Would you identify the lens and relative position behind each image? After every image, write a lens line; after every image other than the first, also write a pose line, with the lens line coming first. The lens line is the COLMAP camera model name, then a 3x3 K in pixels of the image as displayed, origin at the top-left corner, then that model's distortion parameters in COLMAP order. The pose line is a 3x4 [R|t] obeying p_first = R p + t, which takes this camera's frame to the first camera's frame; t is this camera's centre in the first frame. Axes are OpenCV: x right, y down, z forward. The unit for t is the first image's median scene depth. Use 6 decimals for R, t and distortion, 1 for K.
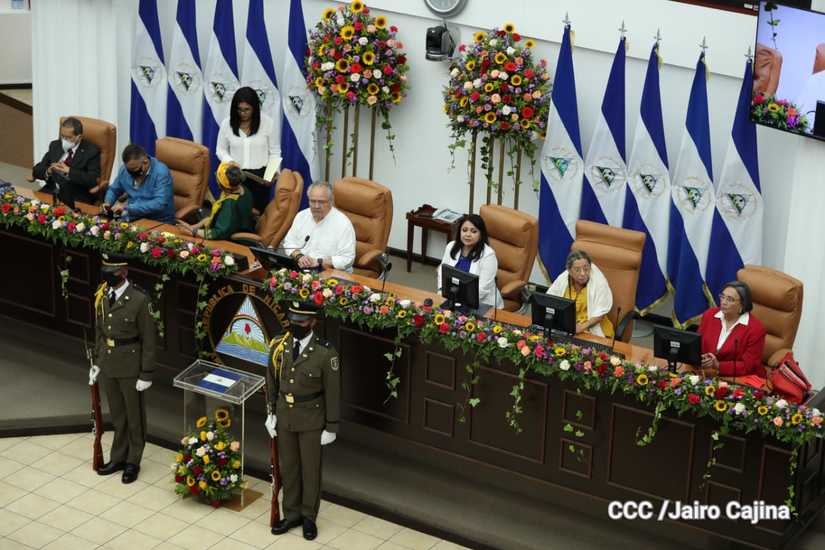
lens RADIAL K [[2045.6, 0, 483.5], [0, 2045.6, 274.9], [0, 0, 1]] dist [-0.170360, -0.028537]
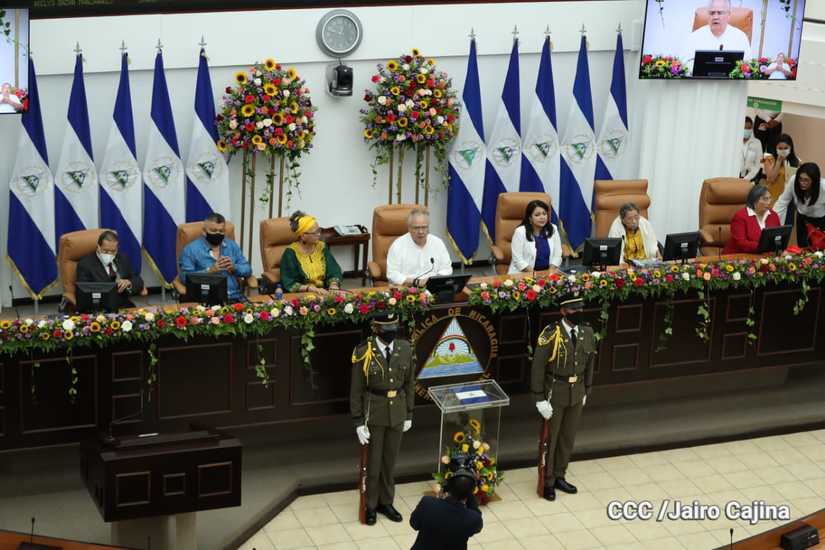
lens RADIAL K [[1845.8, 0, 412.5], [0, 1845.8, 275.0], [0, 0, 1]] dist [-0.213840, -0.413873]
pose [[0.635940, -0.280523, 0.718949, -0.813654], [0.264990, 0.954329, 0.137971, -0.150883], [-0.724818, 0.102773, 0.681232, 0.307435]]
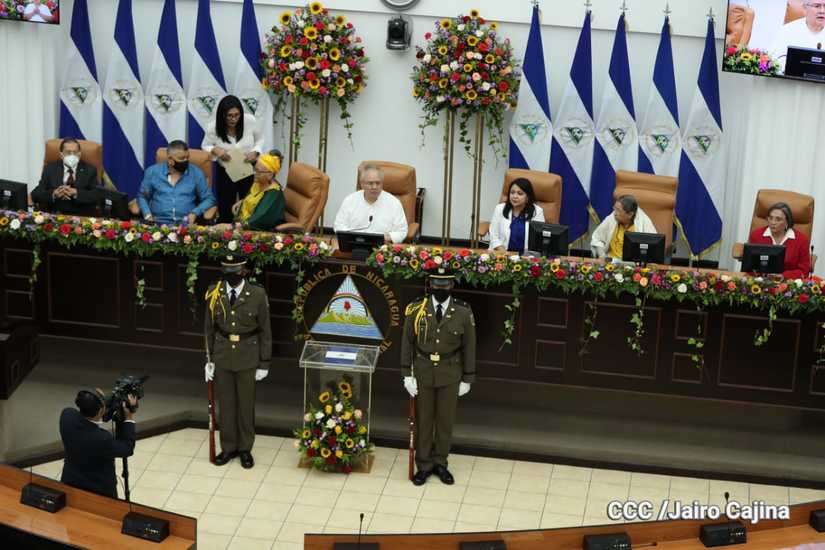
lens RADIAL K [[2045.6, 0, 483.5], [0, 2045.6, 274.9], [0, 0, 1]] dist [-0.170360, -0.028537]
pose [[0.920207, -0.136236, 0.366960, -0.427110], [0.136768, 0.990295, 0.024688, -0.006601], [-0.366762, 0.027470, 0.929909, -0.034772]]
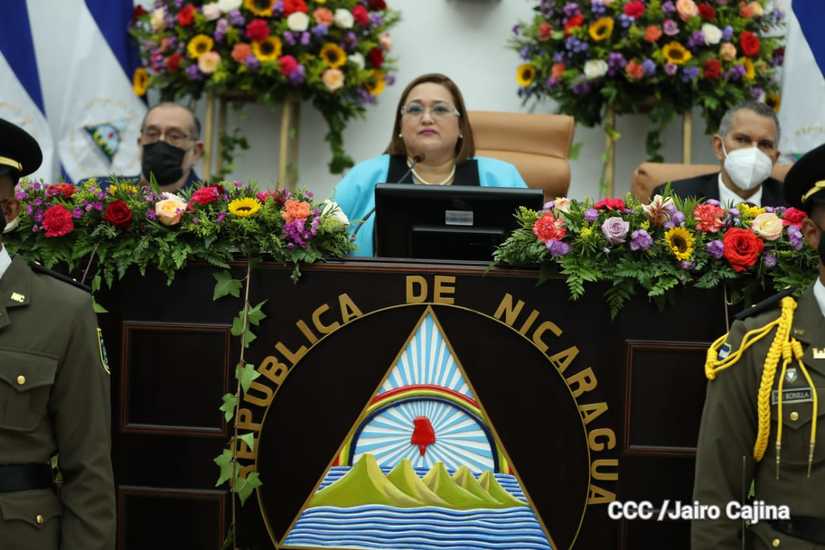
lens RADIAL K [[1845.8, 0, 412.5], [0, 1845.8, 275.0], [0, 0, 1]] dist [-0.213840, -0.413873]
pose [[0.905266, -0.007490, 0.424778, -0.219062], [0.161988, 0.930398, -0.328815, 0.087549], [-0.392750, 0.366475, 0.843471, 0.739693]]
